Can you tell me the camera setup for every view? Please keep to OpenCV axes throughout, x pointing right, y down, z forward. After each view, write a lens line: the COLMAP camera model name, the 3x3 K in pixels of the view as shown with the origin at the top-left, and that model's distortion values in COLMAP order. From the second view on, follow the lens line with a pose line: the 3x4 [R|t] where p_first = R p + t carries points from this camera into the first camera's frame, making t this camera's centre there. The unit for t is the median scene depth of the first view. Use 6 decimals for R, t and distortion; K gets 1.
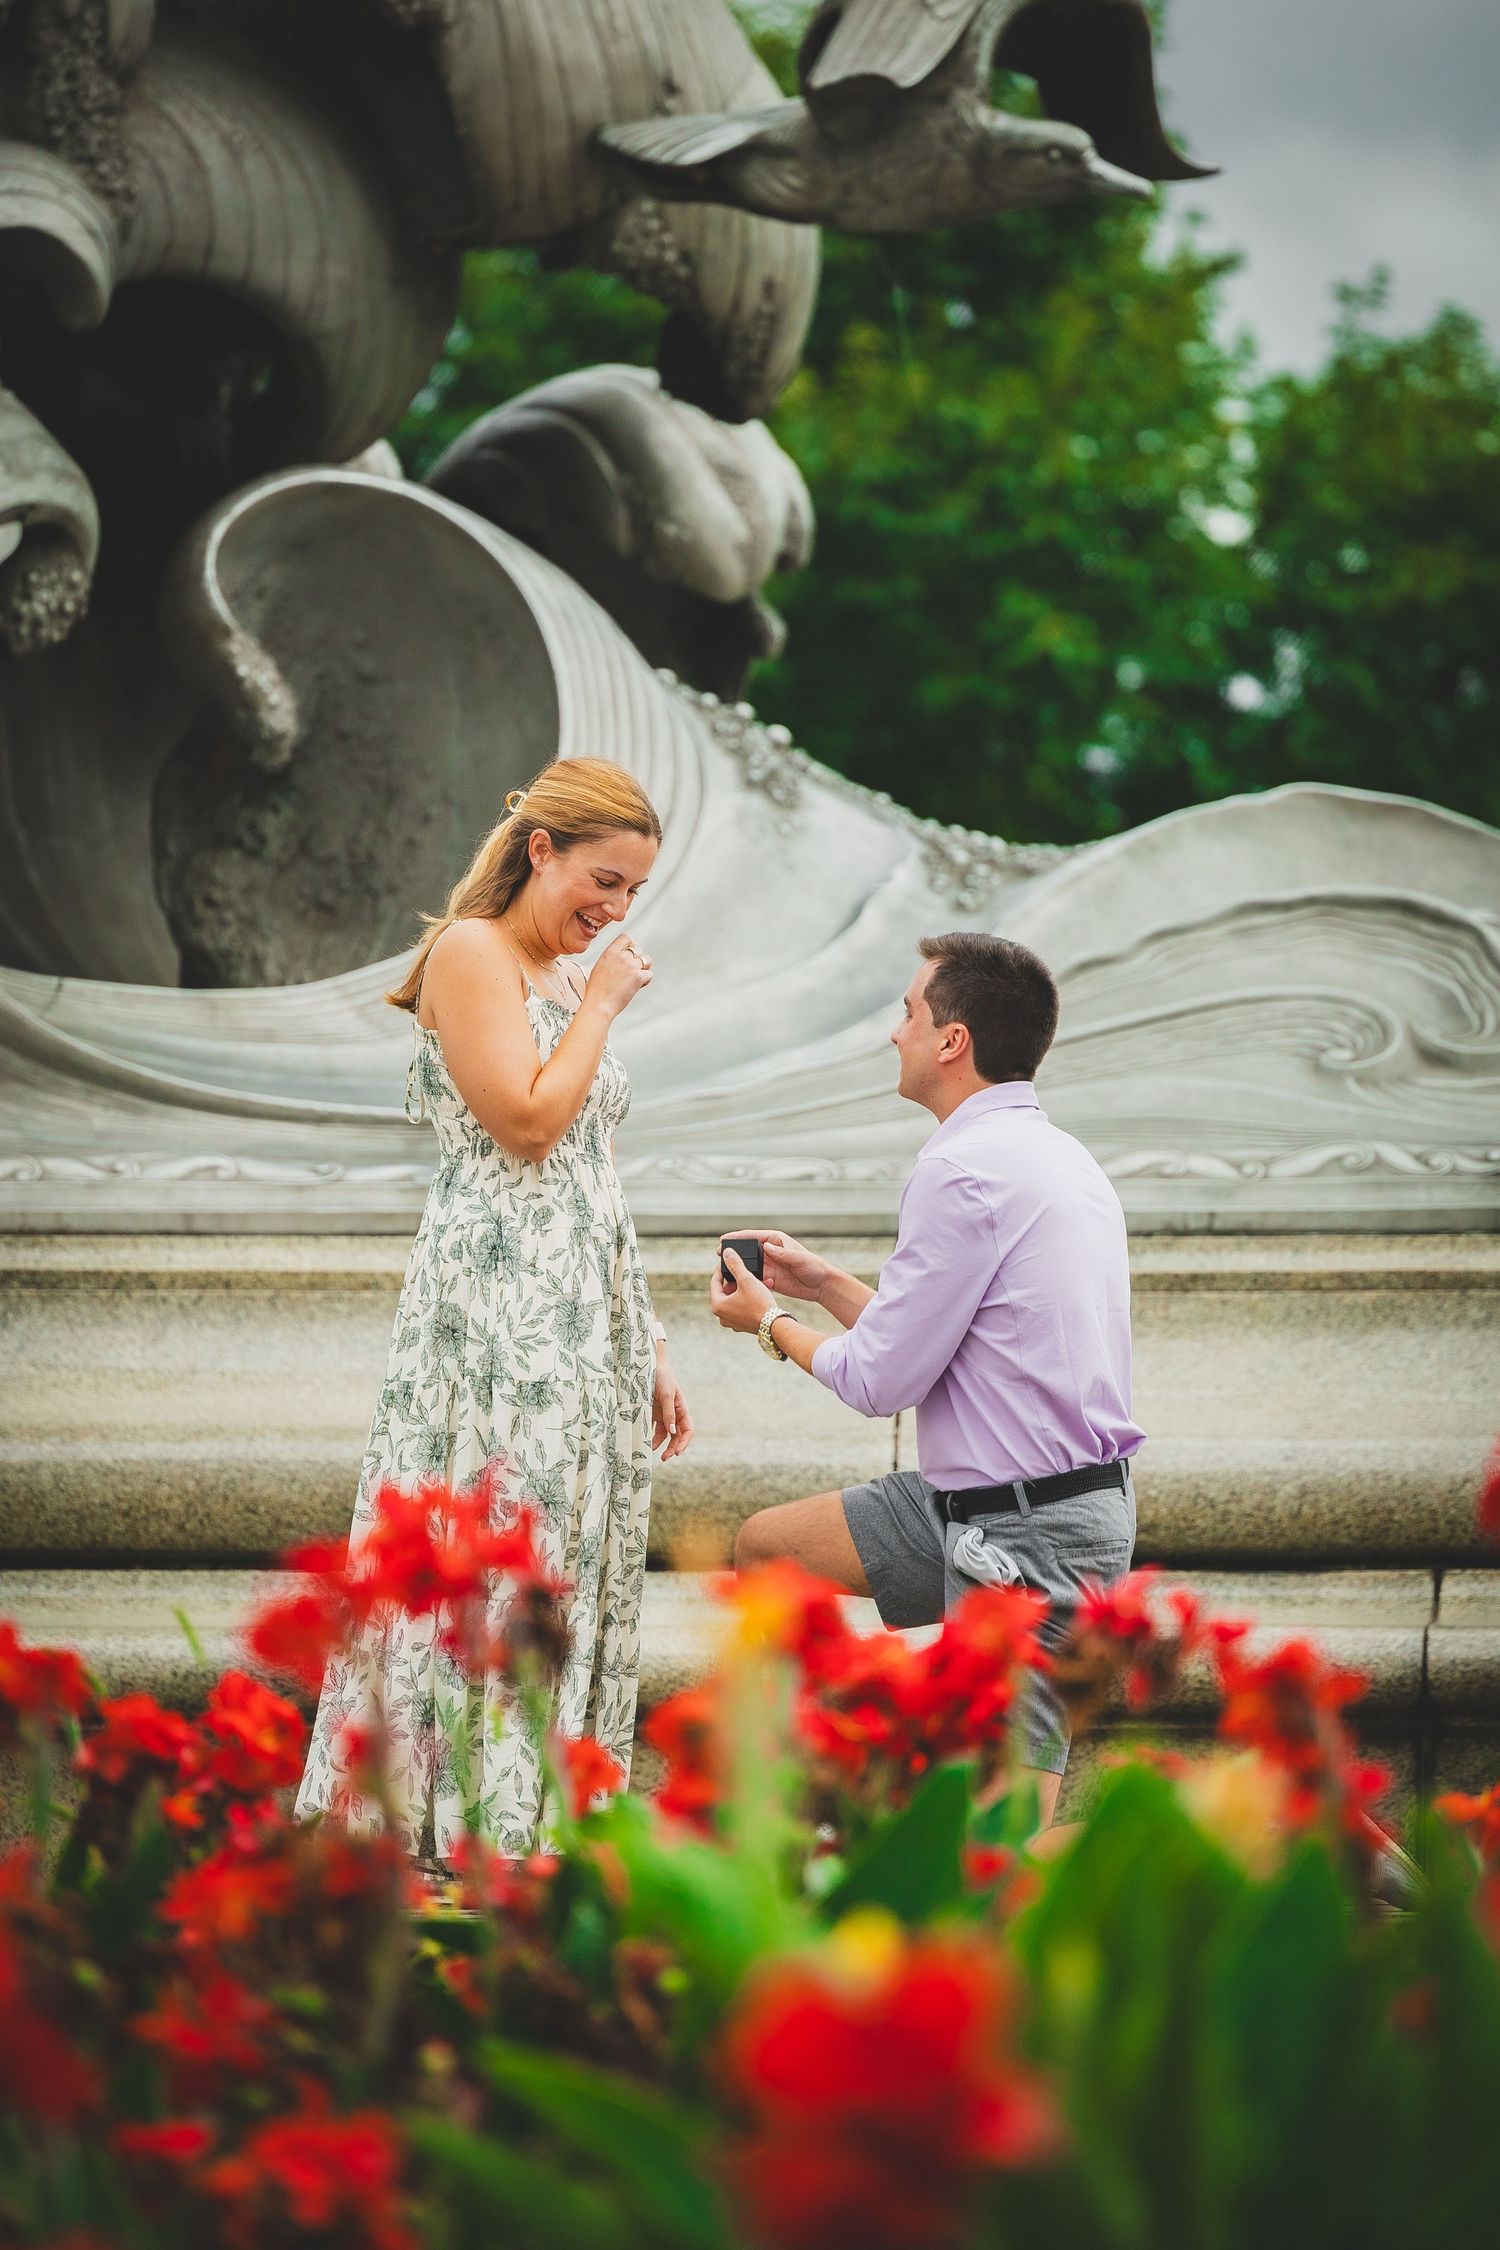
lens RADIAL K [[12213.4, 0, 750.0], [0, 12213.4, 1125.0], [0, 0, 1]] dist [-0.017811, -3.881447]
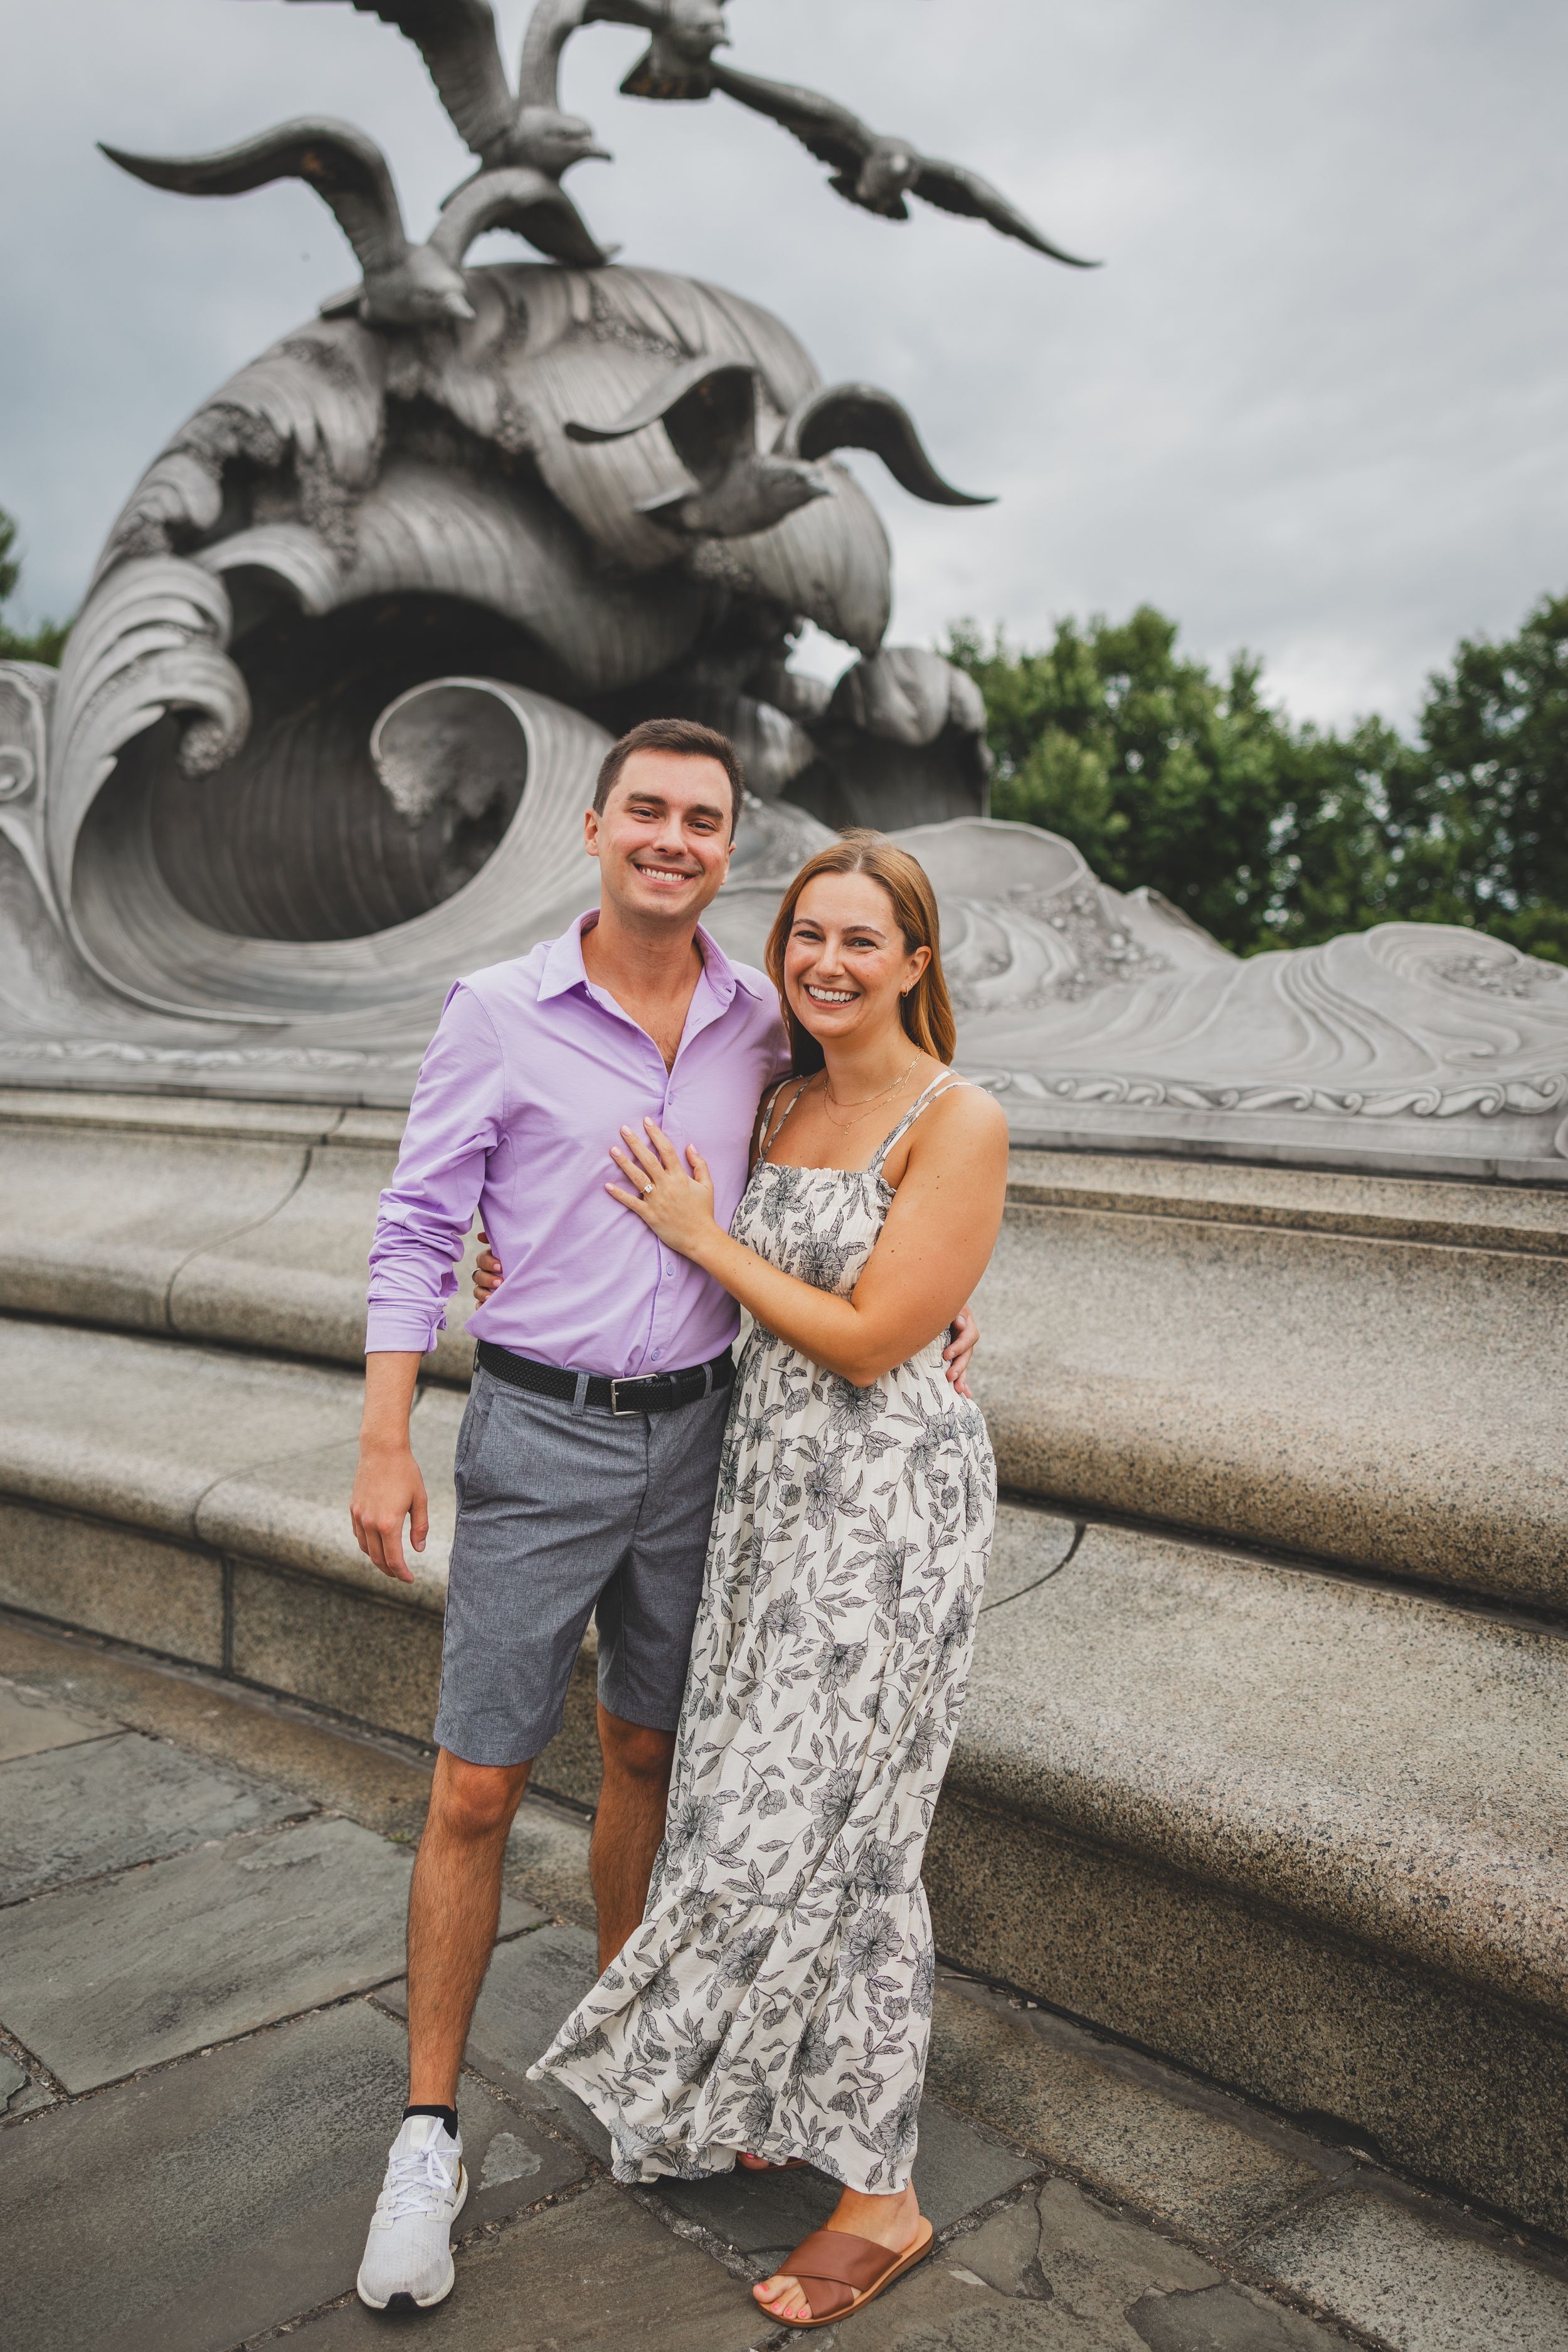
lens RADIAL K [[1995.1, 0, 809.9], [0, 1995.1, 1142.9], [0, 0, 1]] dist [-0.009677, -0.004537]
pose [[0.850205, 0.044567, -0.524562, 0.197734], [0.015901, 0.993782, 0.110205, -0.013488], [0.526211, -0.102038, 0.844210, 0.773527]]
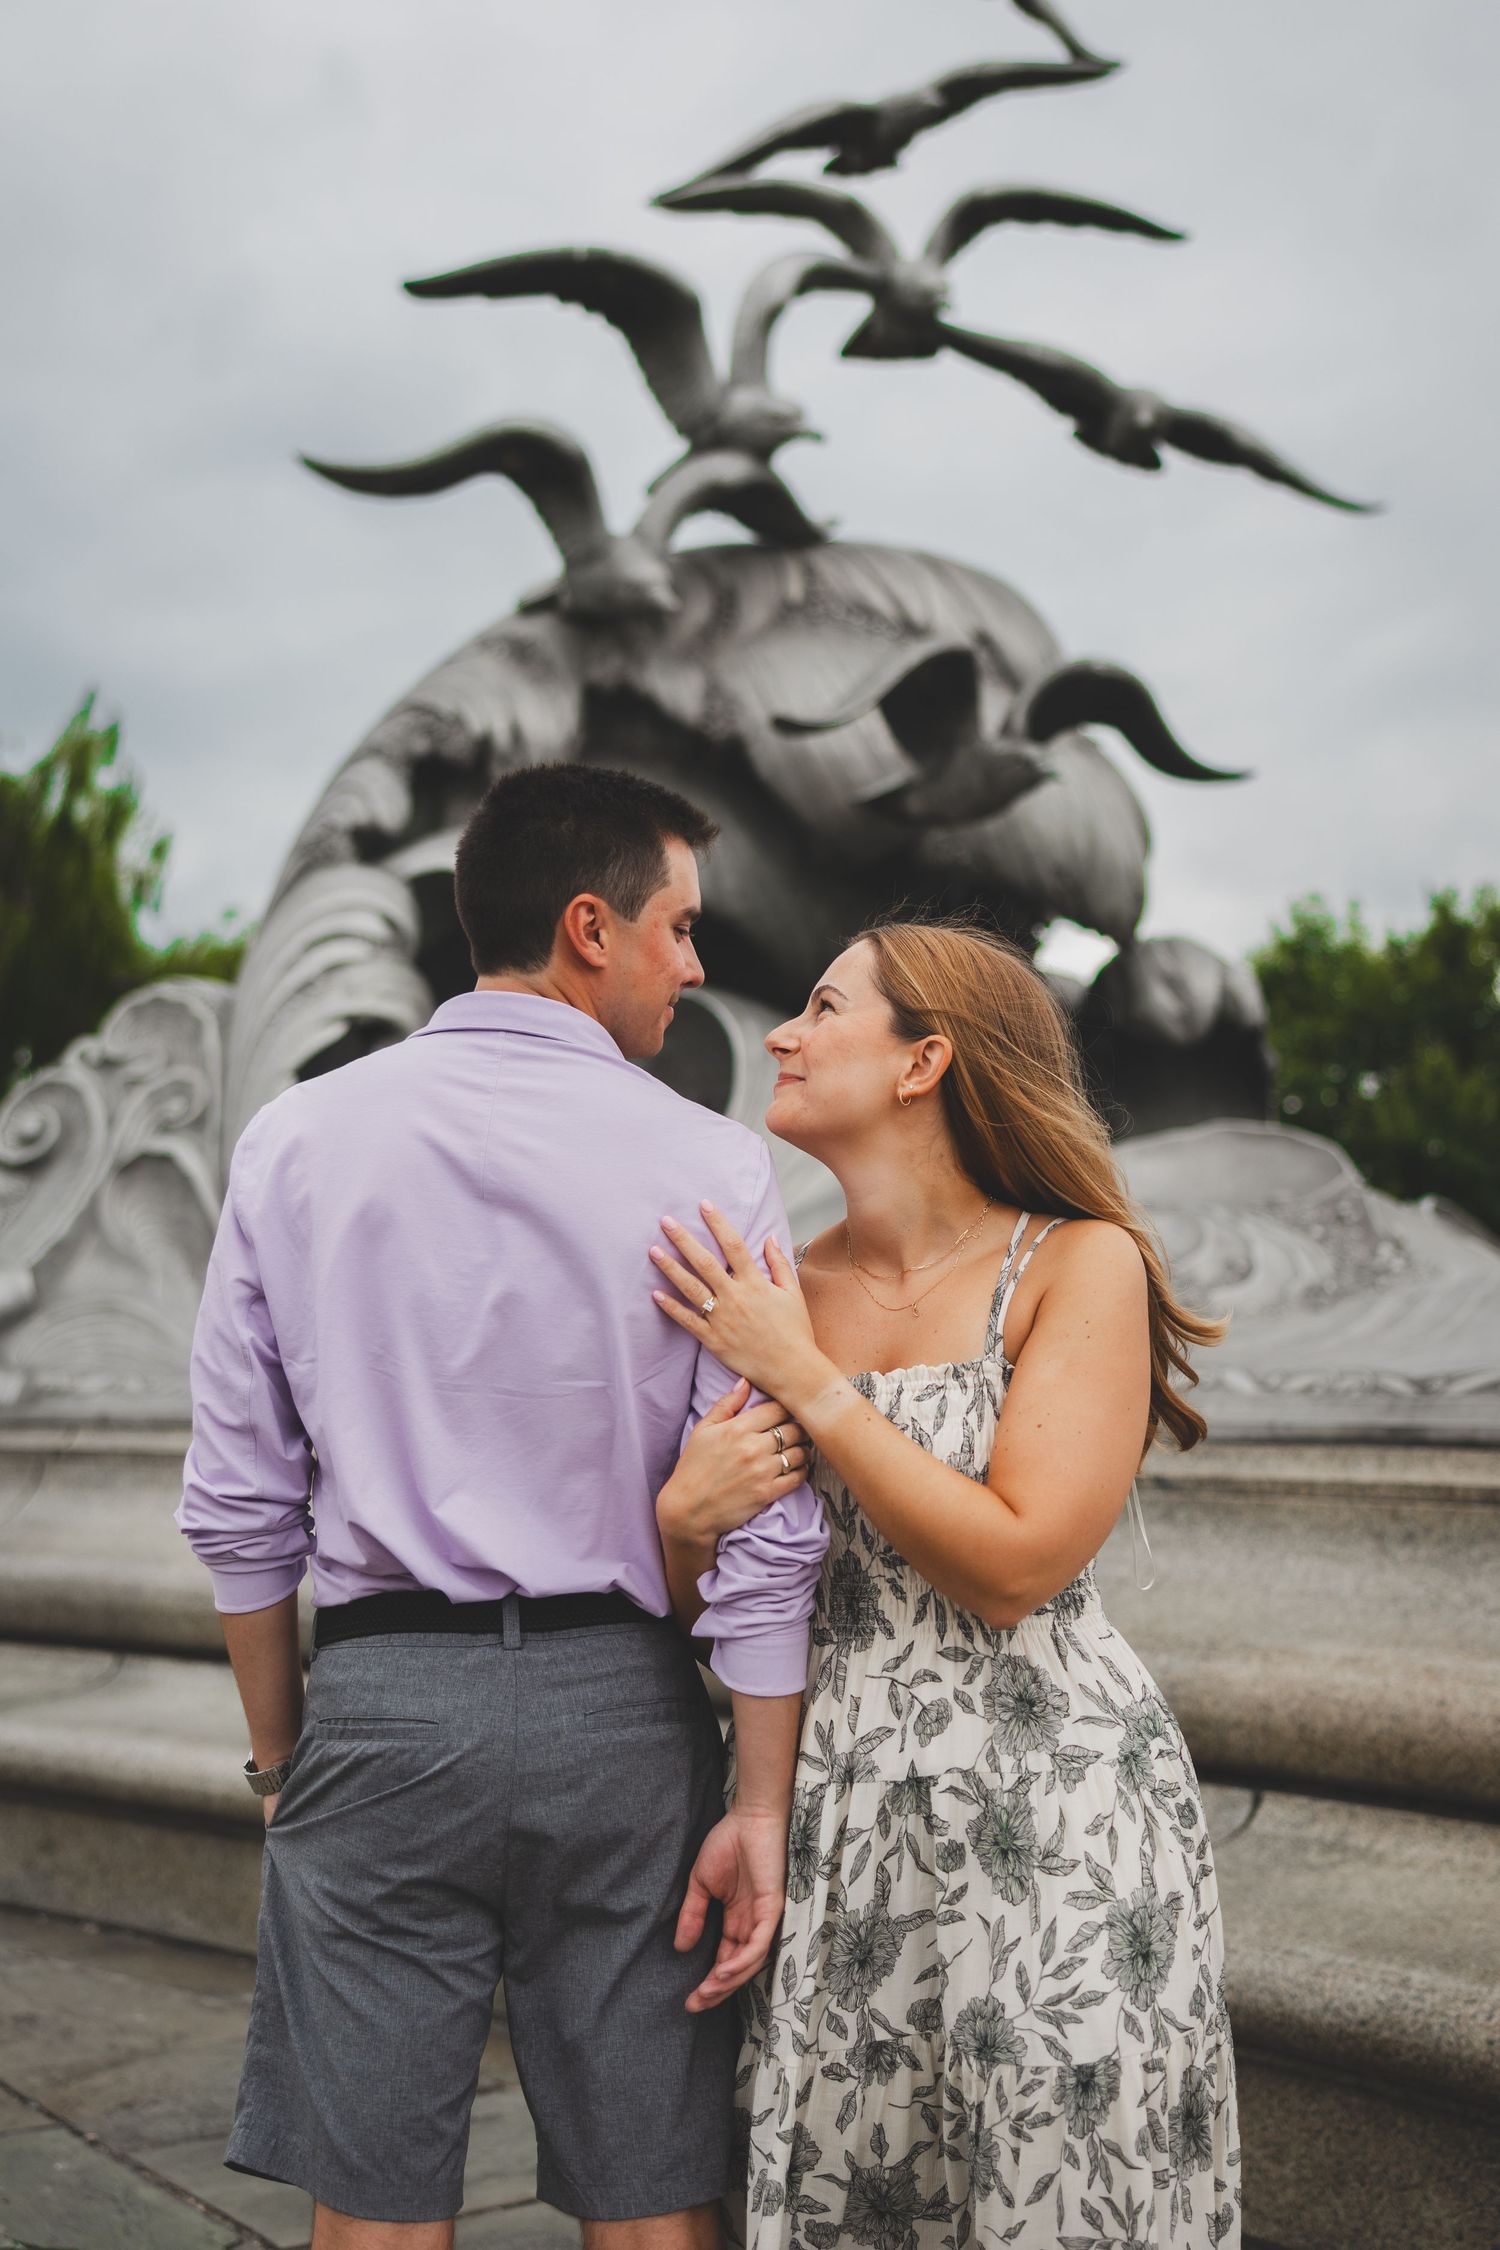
lens RADIAL K [[2727.2, 0, 833.9], [0, 2727.2, 1182.5], [0, 0, 1]] dist [0.011634, -0.011483]
pose [[0.783842, -0.052676, -0.618722, 0.247445], [0.029276, 0.998422, -0.047914, -0.003719], [0.620270, 0.019443, 0.784148, 0.721096]]
